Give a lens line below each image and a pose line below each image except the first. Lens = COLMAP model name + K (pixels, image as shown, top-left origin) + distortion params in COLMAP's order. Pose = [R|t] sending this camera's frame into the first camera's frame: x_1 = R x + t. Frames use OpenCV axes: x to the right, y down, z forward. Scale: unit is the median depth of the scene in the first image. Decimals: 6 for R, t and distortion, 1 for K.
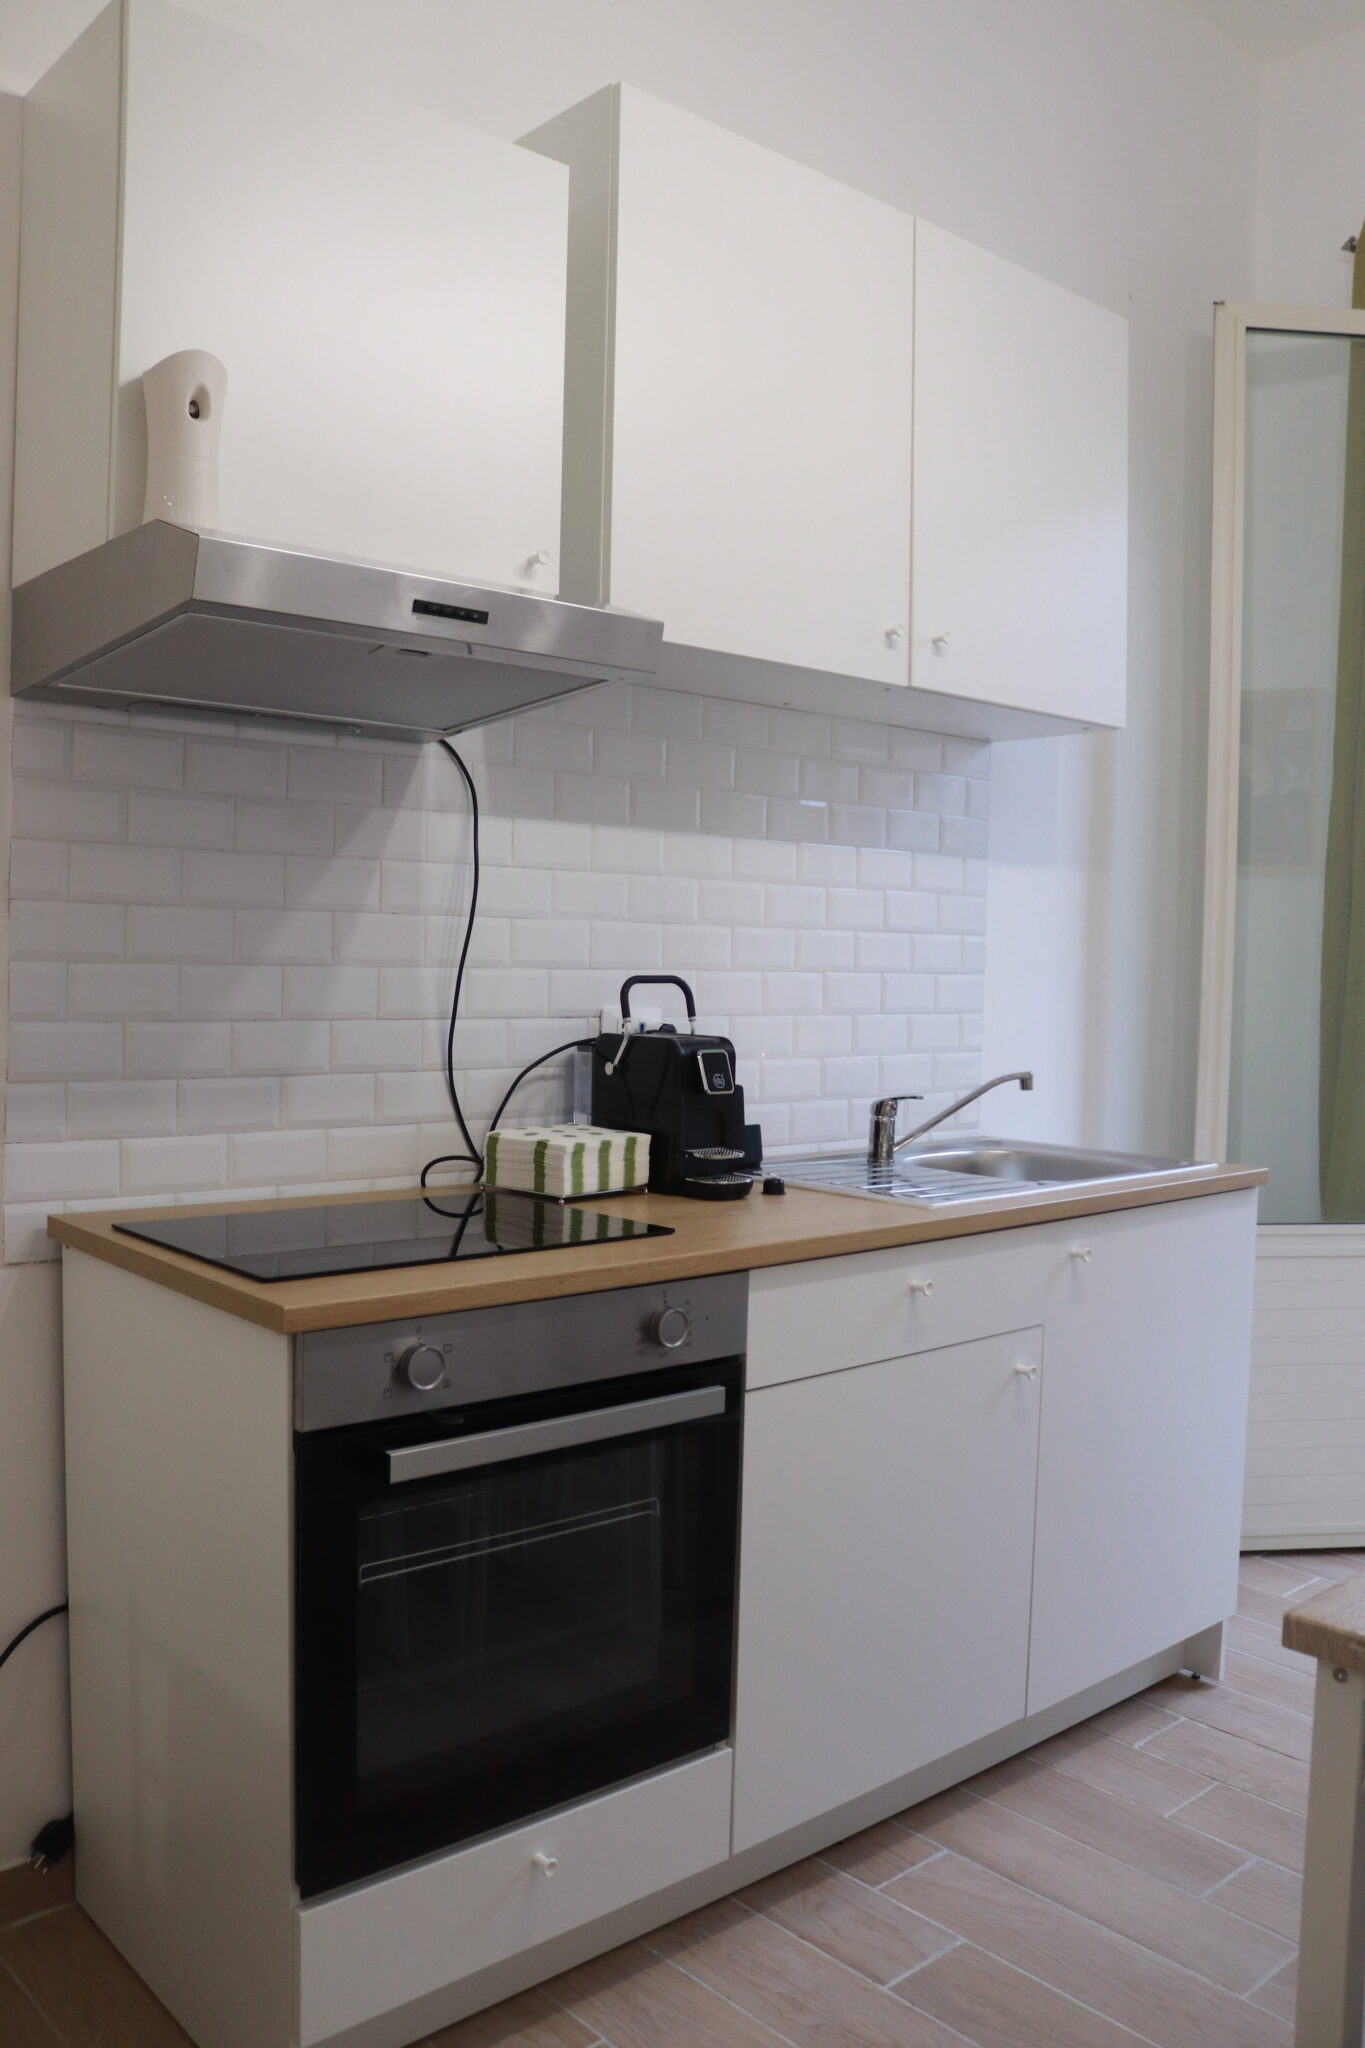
lens RADIAL K [[1670.1, 0, 682.5], [0, 1670.1, 1024.0], [0, 0, 1]] dist [-0.139299, 0.005443]
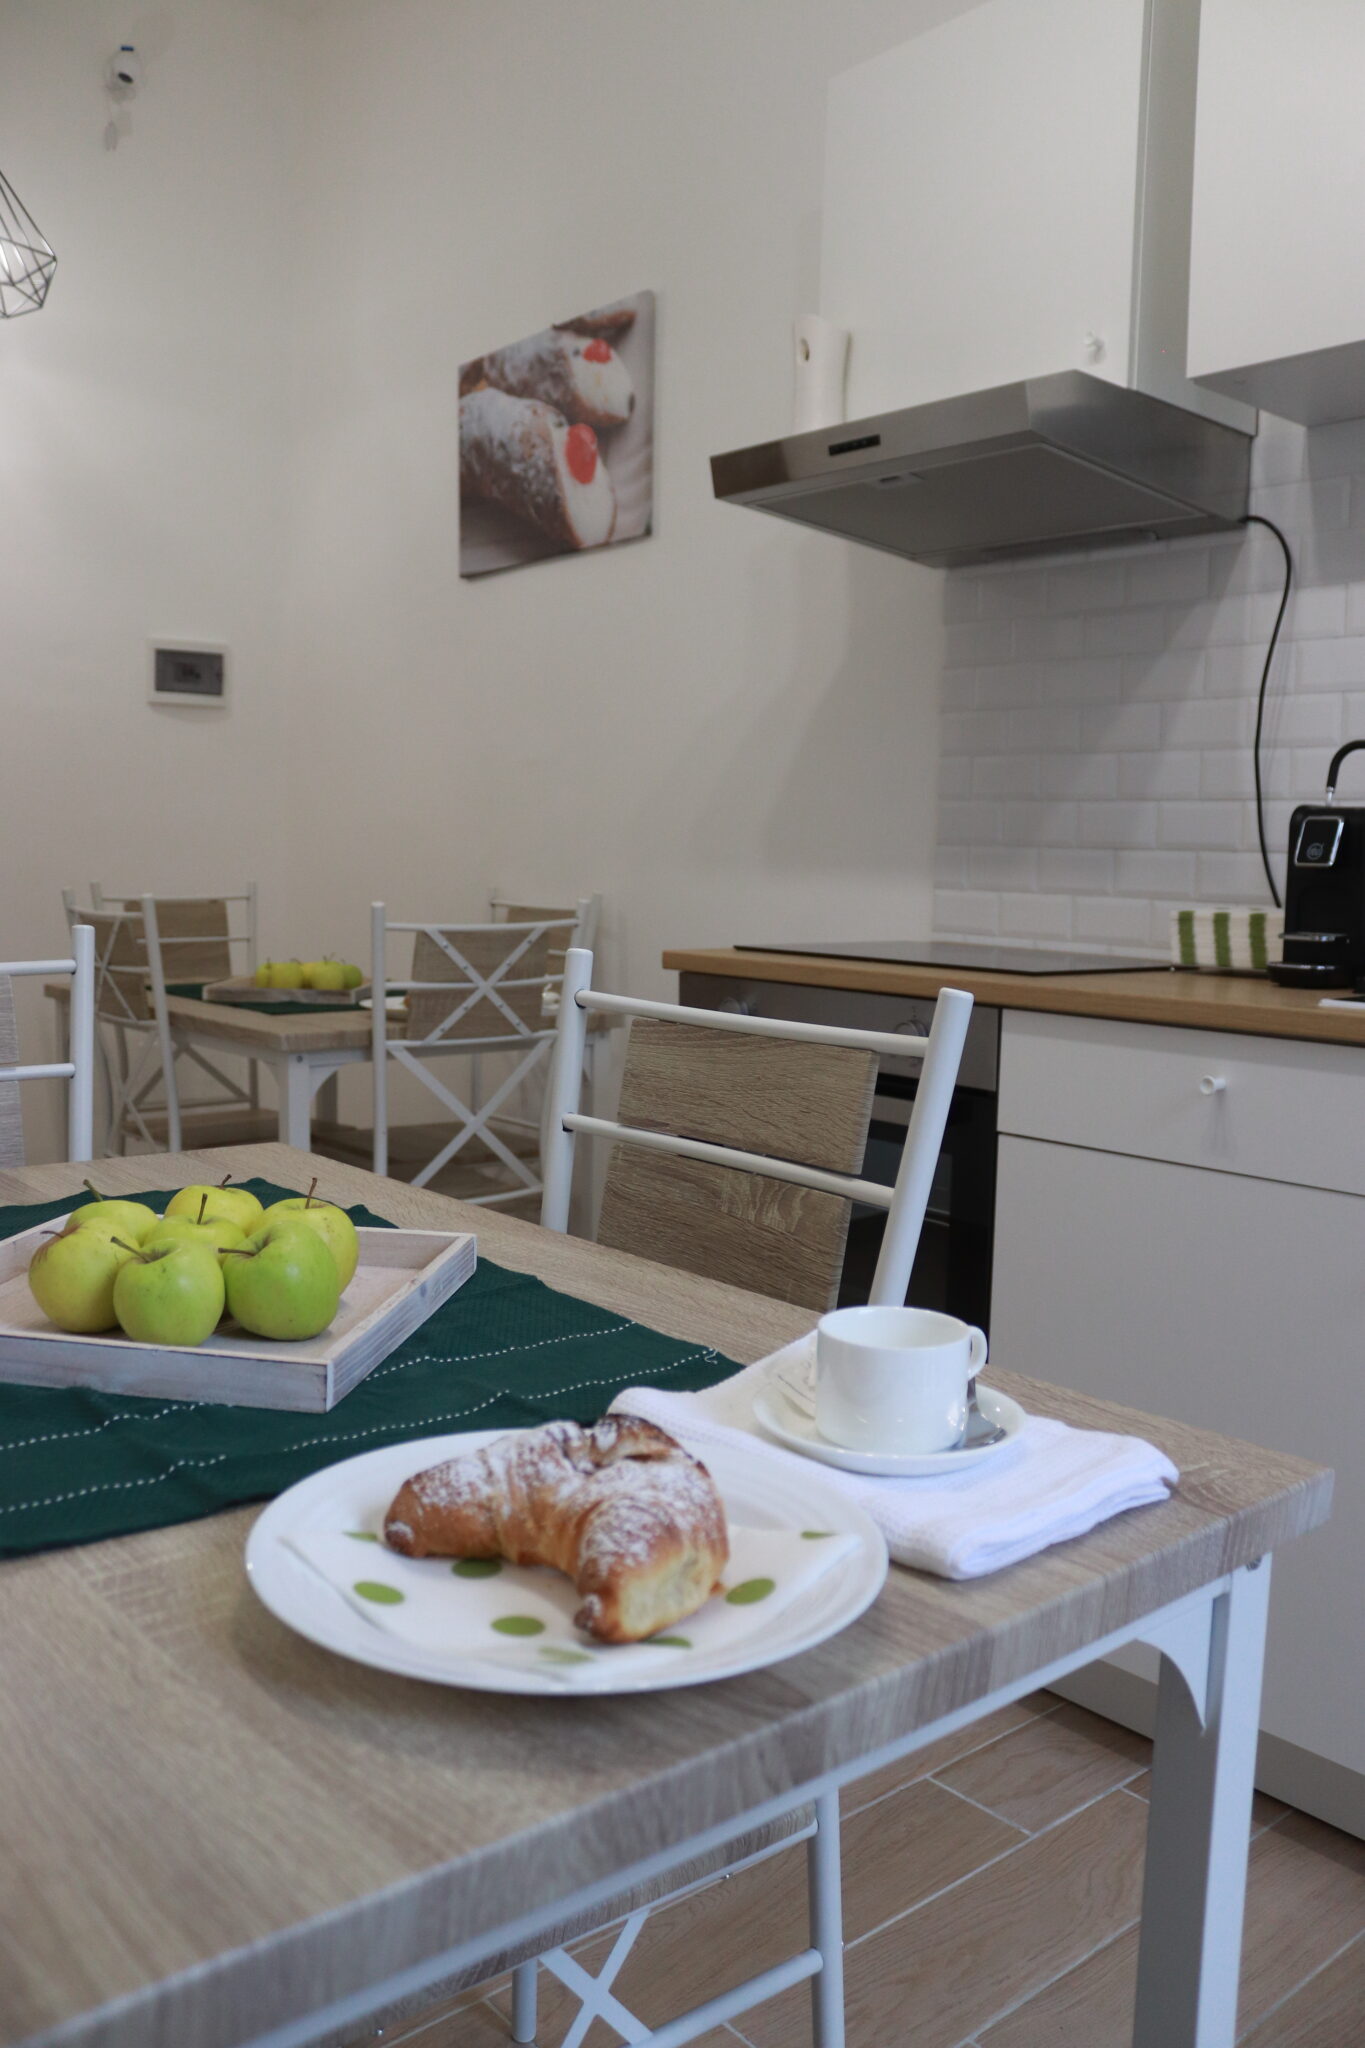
lens RADIAL K [[1670.1, 0, 682.5], [0, 1670.1, 1024.0], [0, 0, 1]] dist [-0.139299, 0.005443]
pose [[-0.019785, 0.080860, -0.996529, 0.893009], [-0.061607, 0.994732, 0.081937, 0.074938], [0.997904, 0.063015, -0.014699, 0.711796]]
